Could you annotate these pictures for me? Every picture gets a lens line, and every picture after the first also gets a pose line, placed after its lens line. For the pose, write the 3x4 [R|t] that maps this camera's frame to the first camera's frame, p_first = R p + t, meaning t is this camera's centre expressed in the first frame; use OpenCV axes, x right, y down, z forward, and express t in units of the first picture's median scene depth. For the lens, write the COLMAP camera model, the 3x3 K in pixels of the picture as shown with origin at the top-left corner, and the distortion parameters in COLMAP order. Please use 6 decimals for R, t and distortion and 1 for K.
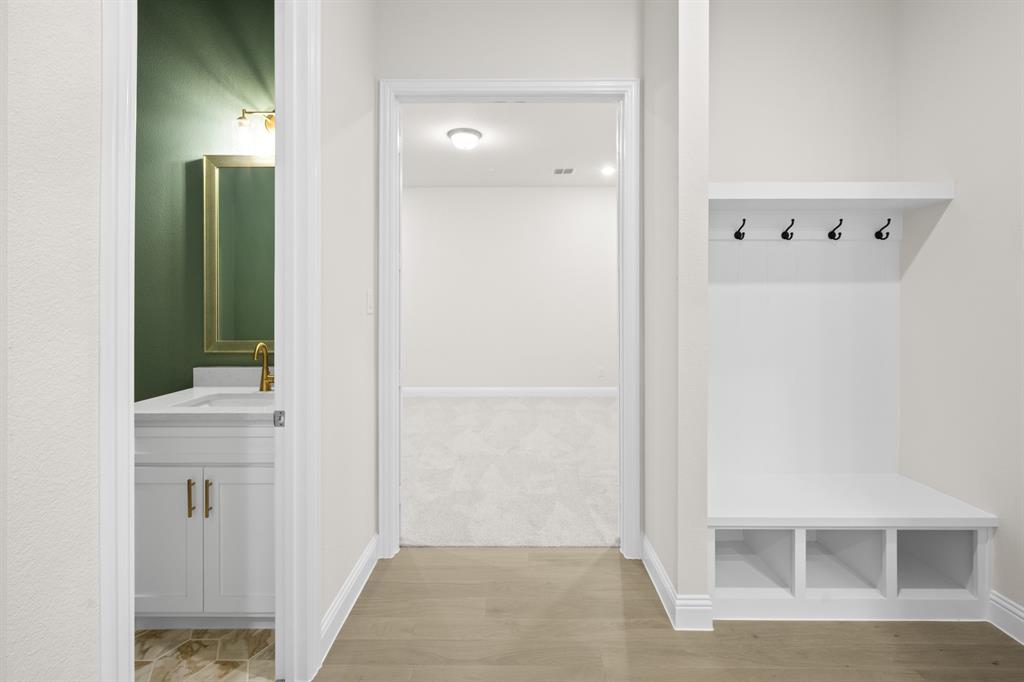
lens RADIAL K [[439.4, 0, 507.2], [0, 439.4, 305.5], [0, 0, 1]] dist [0.000617, -0.000078]
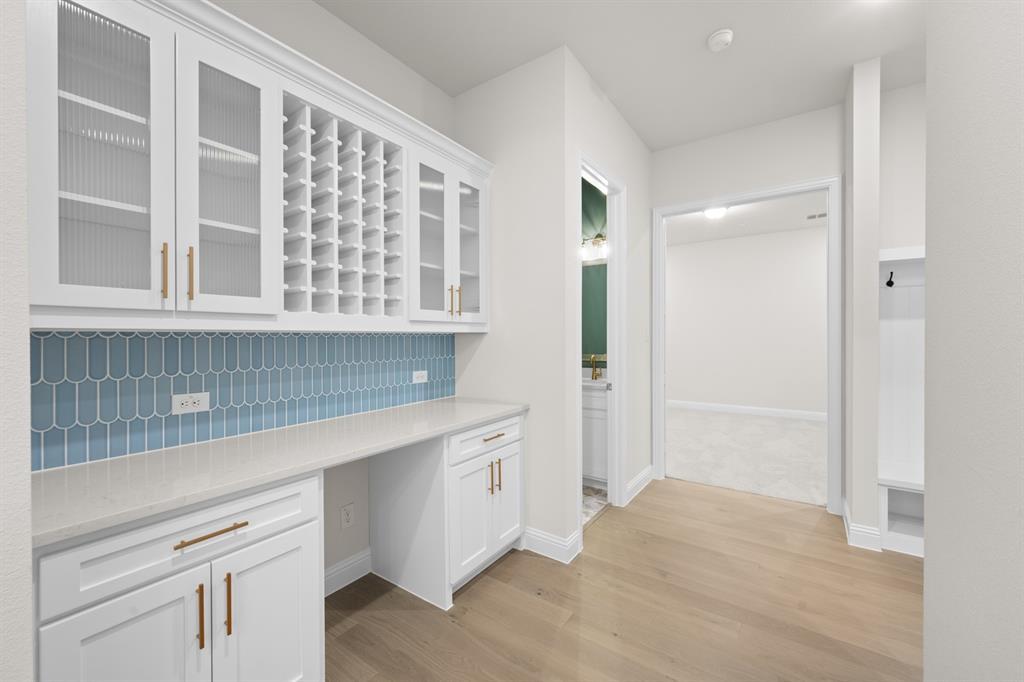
lens RADIAL K [[402.2, 0, 514.9], [0, 402.2, 338.5], [0, 0, 1]] dist [0.001627, -0.000271]
pose [[0.826357, -0.000236, -0.563147, 0.160060], [0.002003, 0.999995, 0.002521, 0.002673], [0.563144, -0.003211, 0.826353, -0.643904]]
